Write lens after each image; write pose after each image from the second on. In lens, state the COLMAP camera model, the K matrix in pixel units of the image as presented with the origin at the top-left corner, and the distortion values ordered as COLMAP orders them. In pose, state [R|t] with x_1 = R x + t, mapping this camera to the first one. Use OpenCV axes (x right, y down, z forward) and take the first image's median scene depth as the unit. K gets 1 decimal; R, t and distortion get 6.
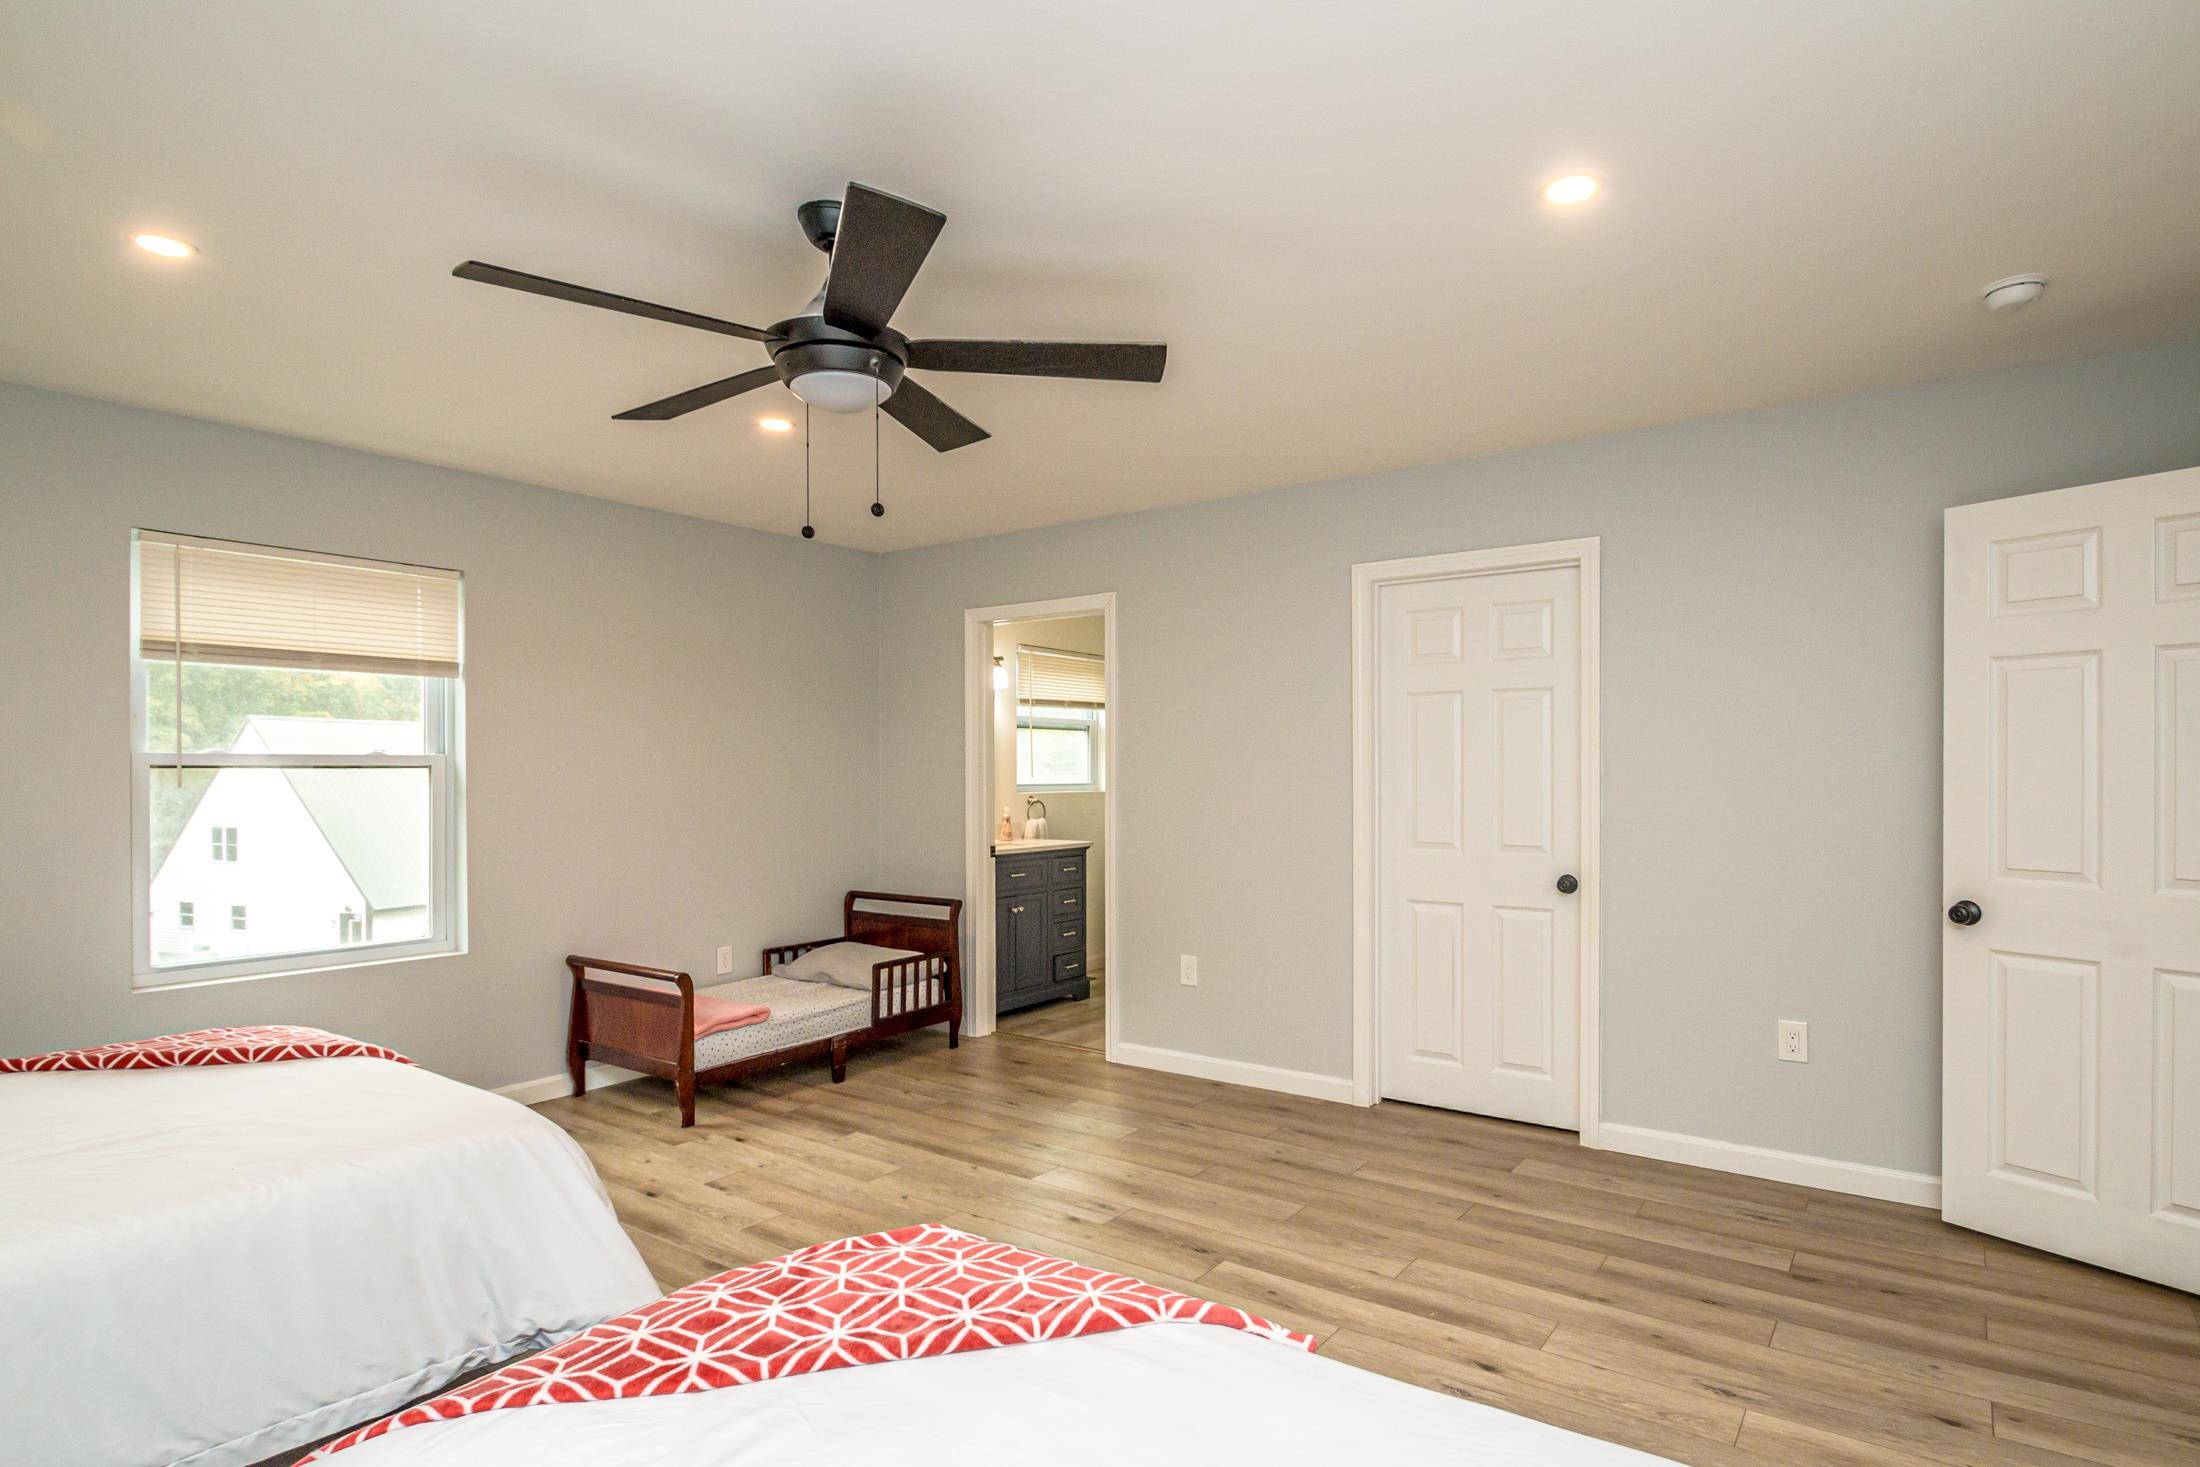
lens RADIAL K [[1157.7, 0, 1100.8], [0, 1157.7, 739.1], [0, 0, 1]] dist [-0.005616, -0.001426]
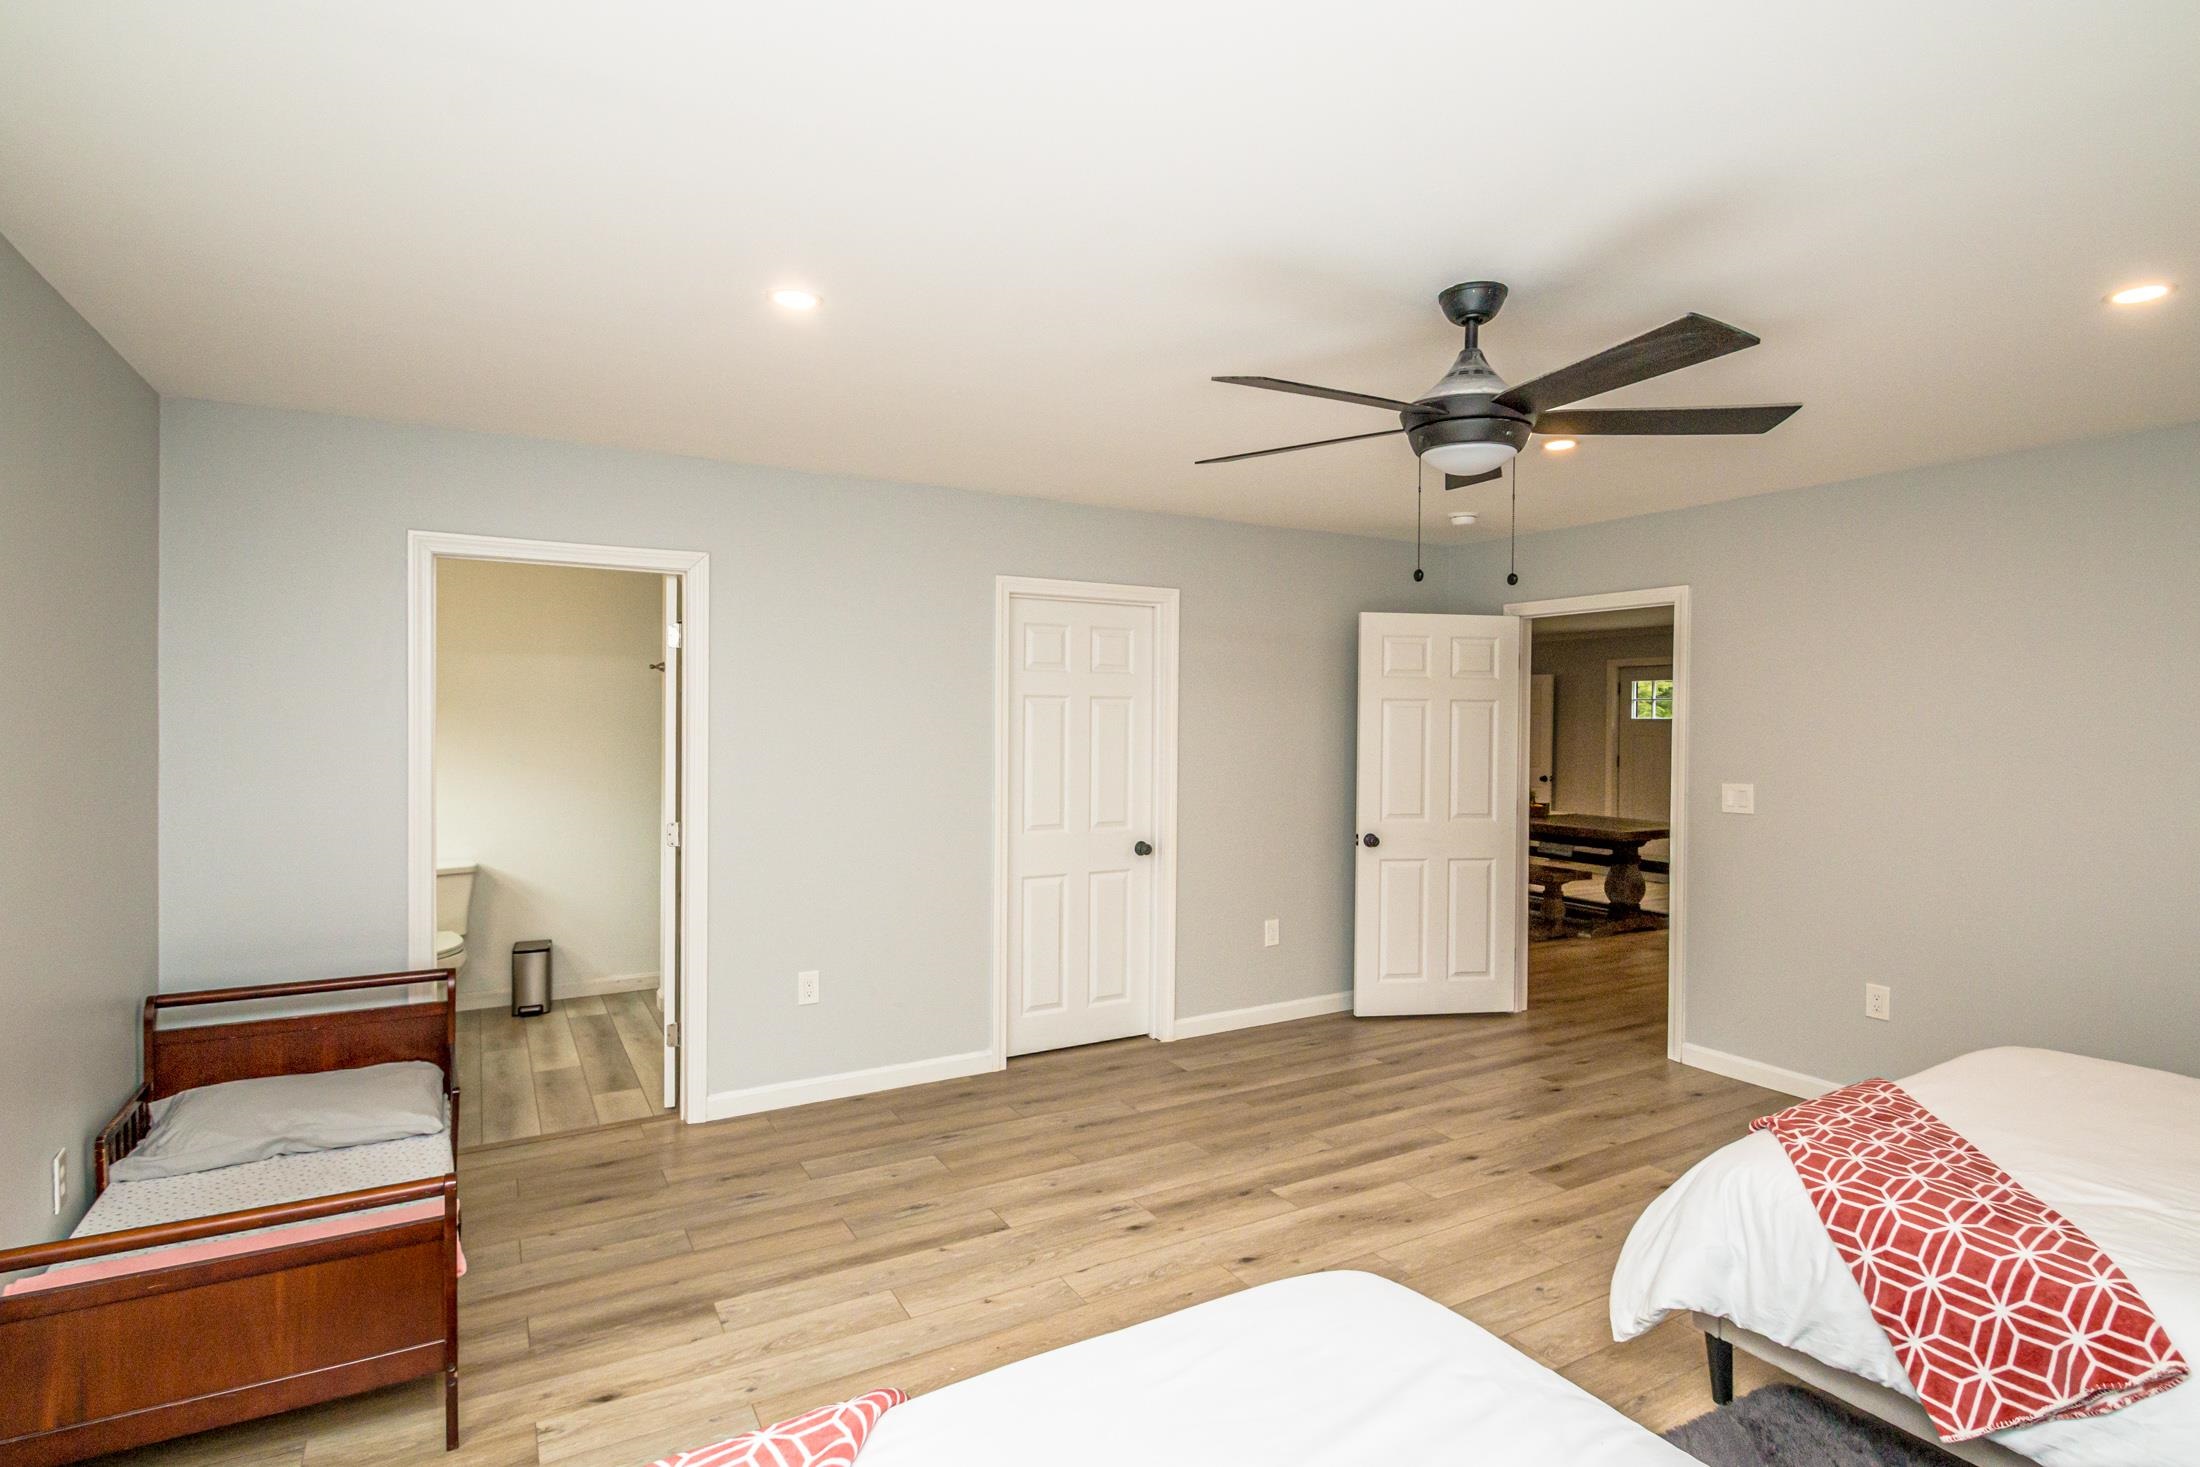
lens RADIAL K [[1099.4, 0, 1111.2], [0, 1099.4, 720.1], [0, 0, 1]] dist [0.000209, -0.004807]
pose [[0.398428, 0.008077, 0.917164, -0.772067], [-0.025437, 0.999674, 0.002246, -0.022624], [-0.916847, -0.024225, 0.398503, 0.551976]]
